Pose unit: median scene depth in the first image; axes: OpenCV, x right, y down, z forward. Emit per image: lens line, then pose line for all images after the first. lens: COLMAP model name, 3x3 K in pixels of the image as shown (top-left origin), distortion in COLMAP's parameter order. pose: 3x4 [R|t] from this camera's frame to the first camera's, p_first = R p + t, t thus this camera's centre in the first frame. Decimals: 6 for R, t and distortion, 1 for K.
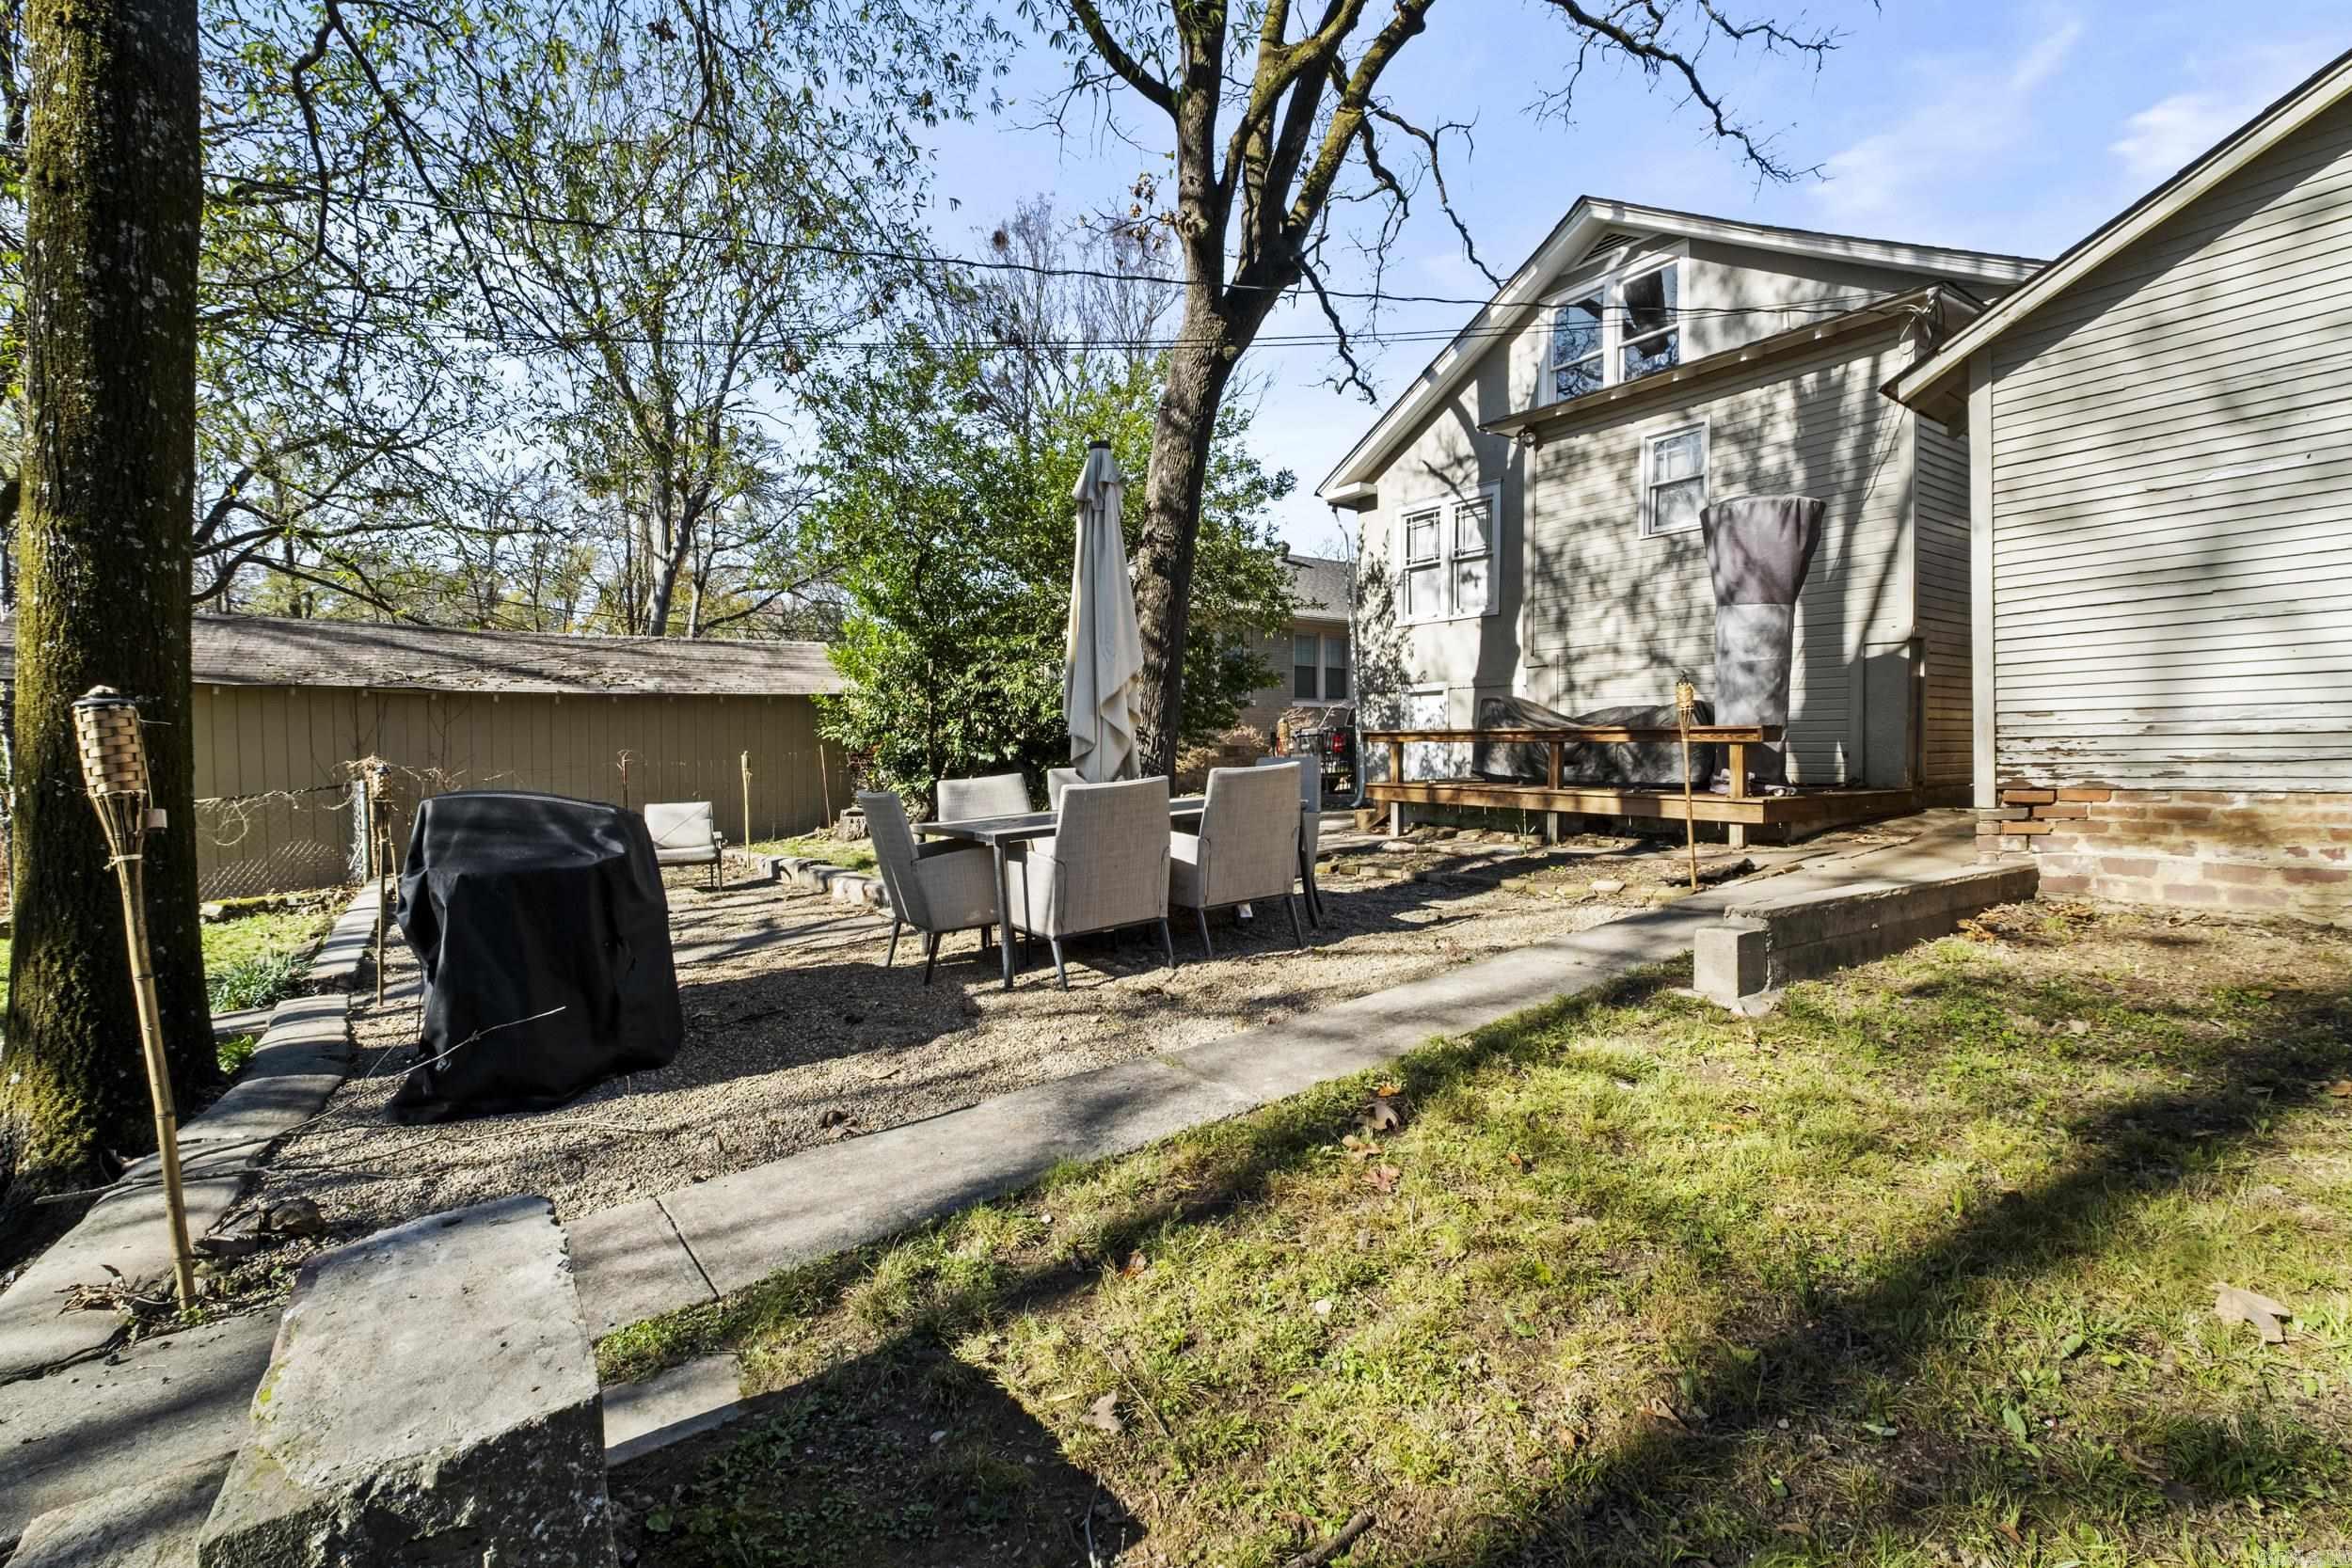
lens RADIAL K [[1037.2, 0, 1188.6], [0, 1037.2, 787.0], [0, 0, 1]] dist [-0.006293, 0.000653]
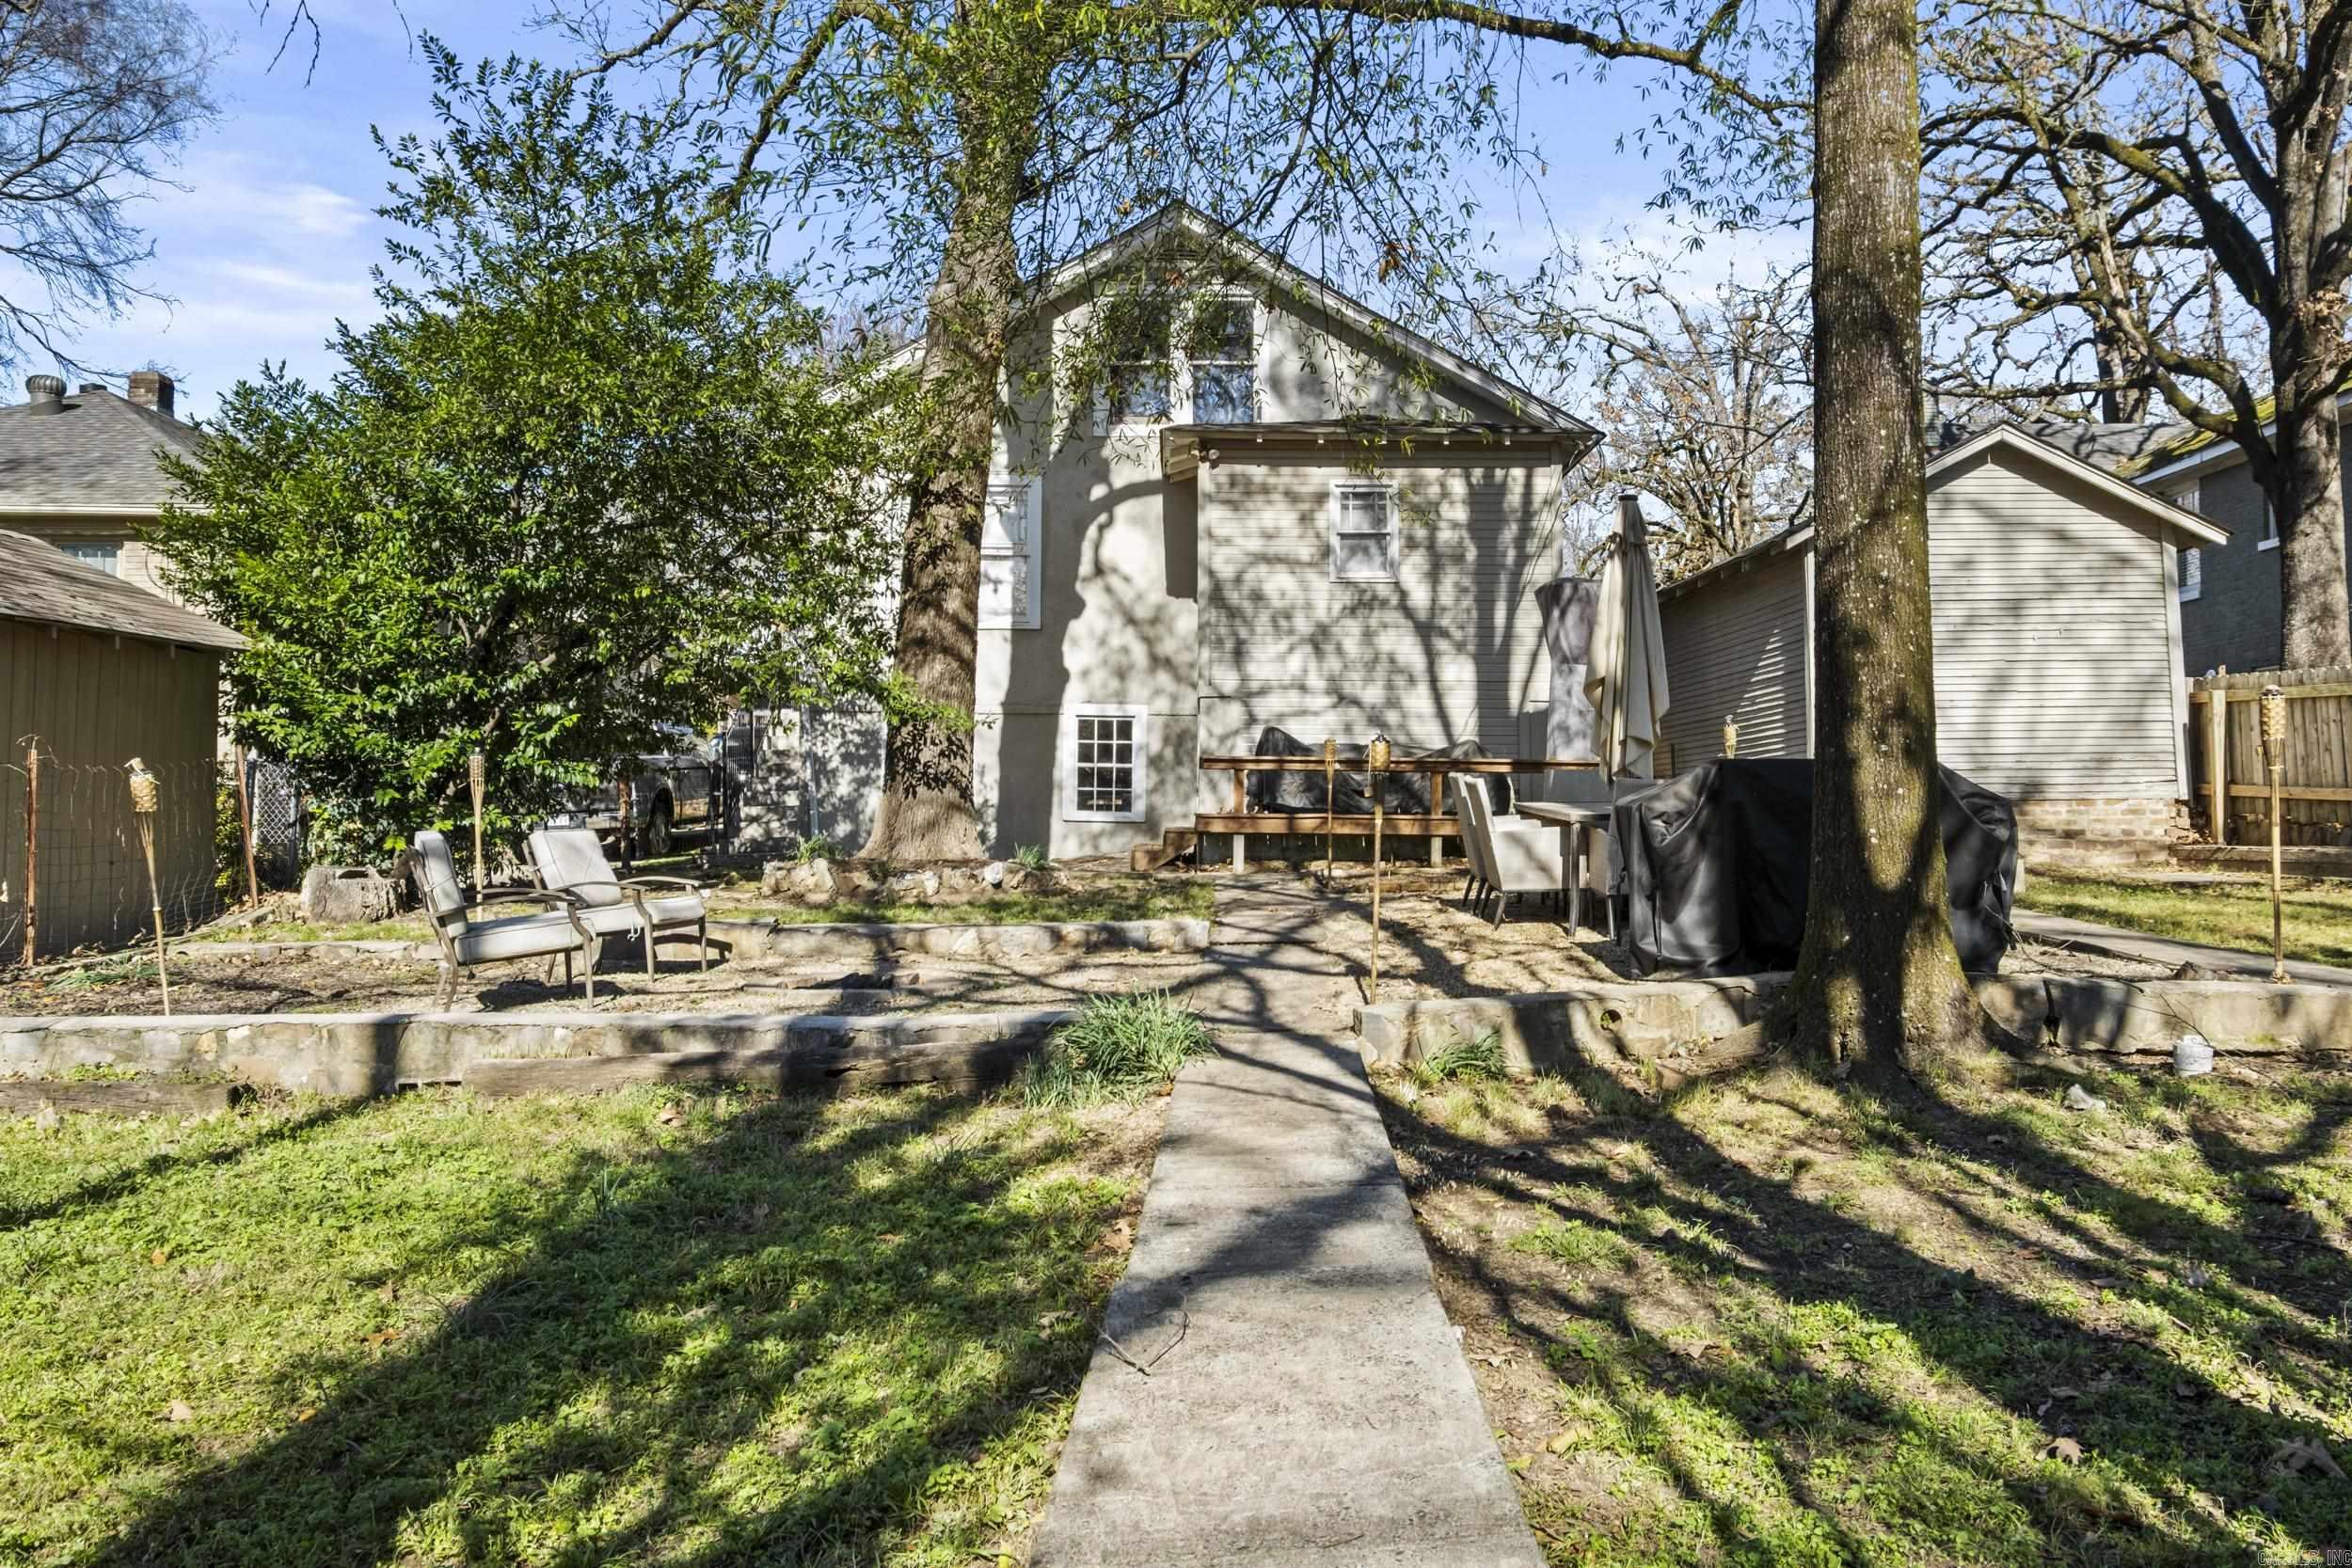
lens RADIAL K [[1717.3, 0, 1188.2], [0, 1717.3, 782.0], [0, 0, 1]] dist [0.001658, -0.000863]
pose [[0.586425, 0.031230, 0.809401, -0.980159], [0.022091, 0.998268, -0.054522, 0.046363], [-0.809702, 0.049854, 0.584719, 0.120776]]
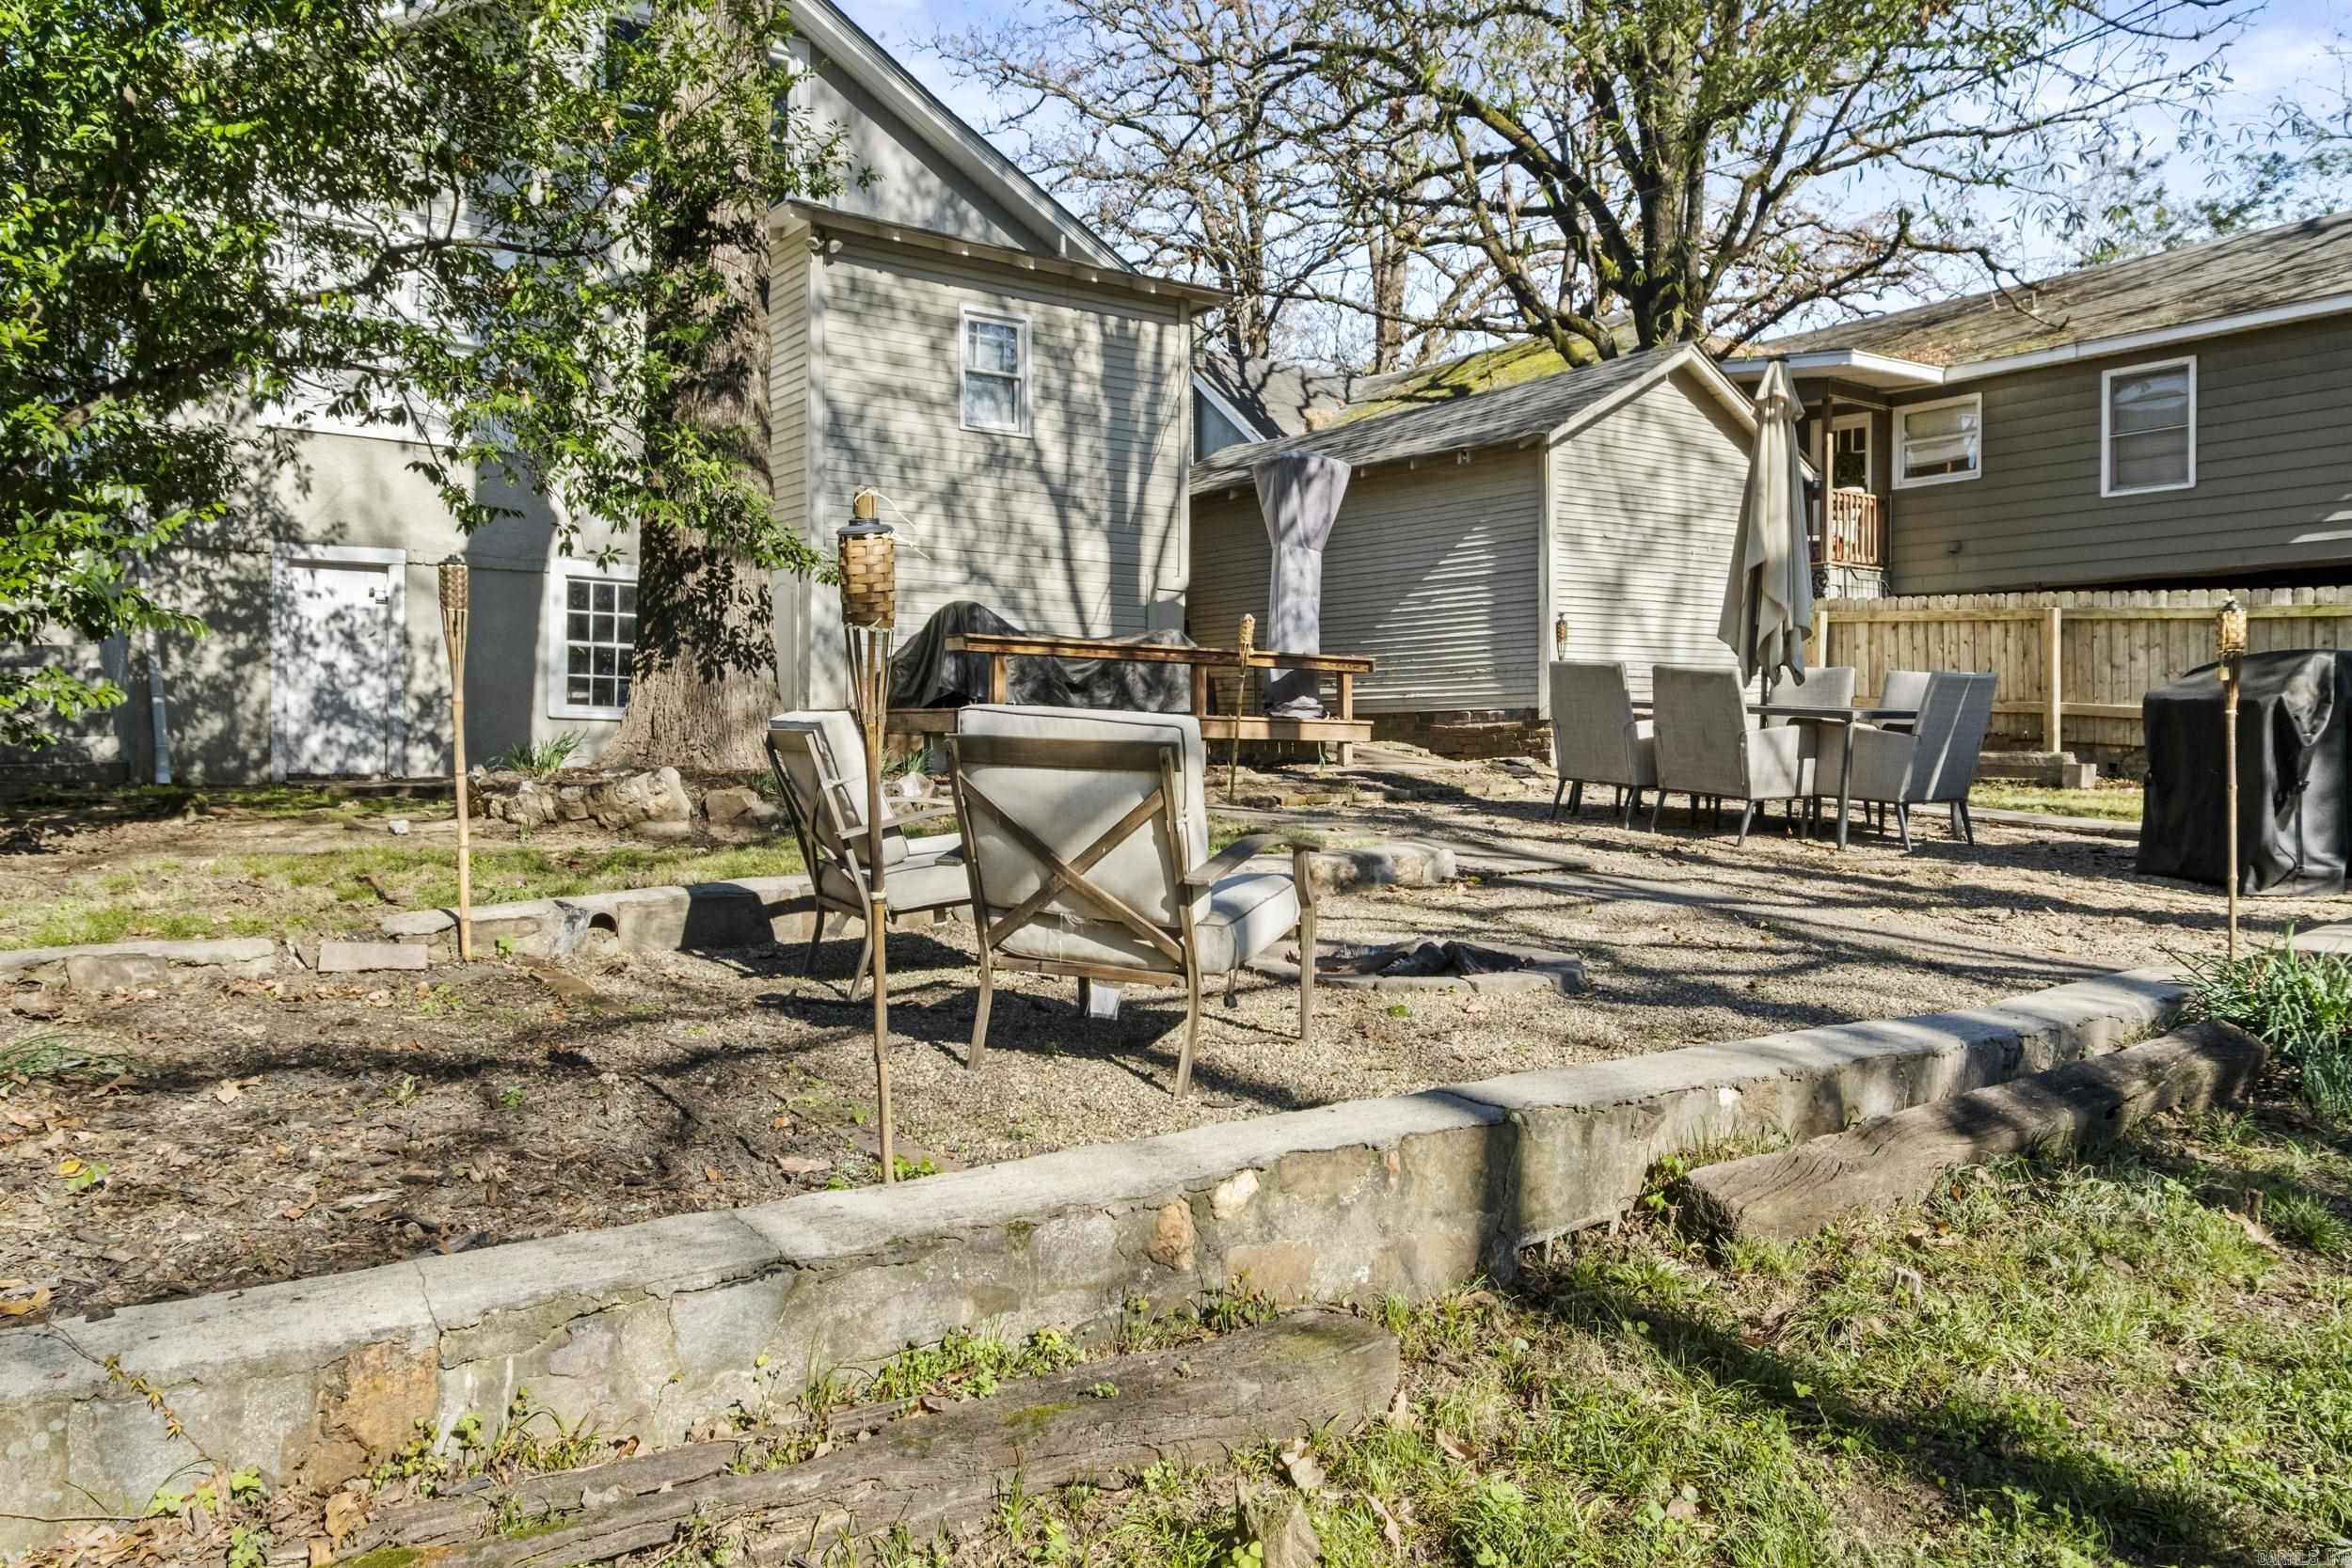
lens RADIAL K [[1717.3, 0, 1167.8], [0, 1717.3, 793.5], [0, 0, 1]] dist [0.001658, -0.000863]
pose [[-0.000625, -0.023076, 0.999734, -0.931253], [0.030321, 0.999274, 0.023085, 0.028114], [-0.999540, 0.030328, 0.000075, 0.809852]]
